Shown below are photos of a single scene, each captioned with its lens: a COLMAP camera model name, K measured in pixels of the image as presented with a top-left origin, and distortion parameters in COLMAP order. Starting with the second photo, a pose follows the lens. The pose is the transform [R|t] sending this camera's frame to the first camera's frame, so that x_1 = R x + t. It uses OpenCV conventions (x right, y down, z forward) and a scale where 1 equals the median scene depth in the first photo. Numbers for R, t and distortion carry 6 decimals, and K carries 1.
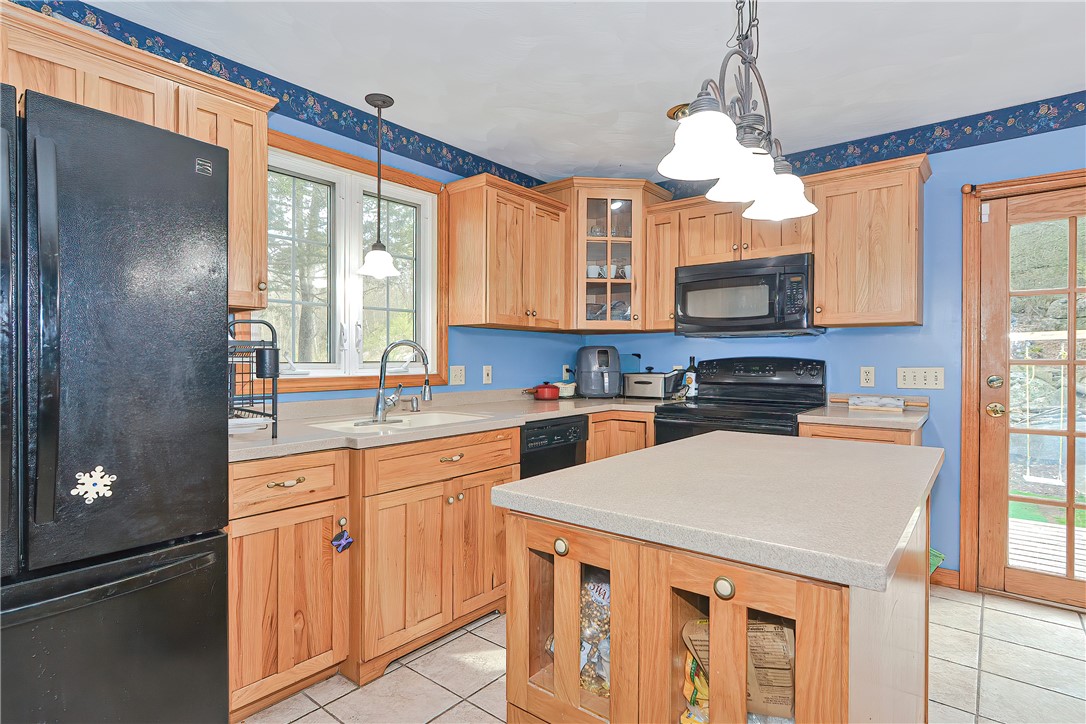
lens RADIAL K [[543.3, 0, 536.9], [0, 543.3, 362.0], [0, 0, 1]] dist [-0.018820, 0.009646]
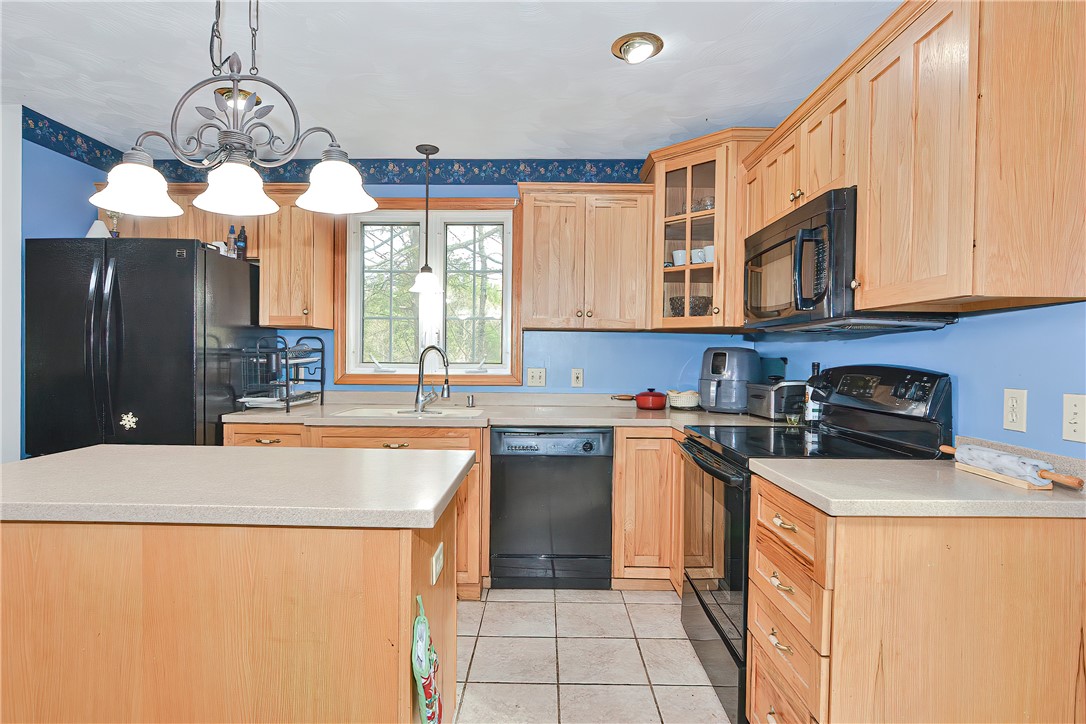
lens RADIAL K [[543.3, 0, 536.9], [0, 543.3, 362.0], [0, 0, 1]] dist [-0.018820, 0.009646]
pose [[0.639269, 0.013749, -0.768860, 0.695203], [-0.013467, 0.999887, 0.006683, -0.012467], [0.768865, 0.006082, 0.639382, 0.351399]]
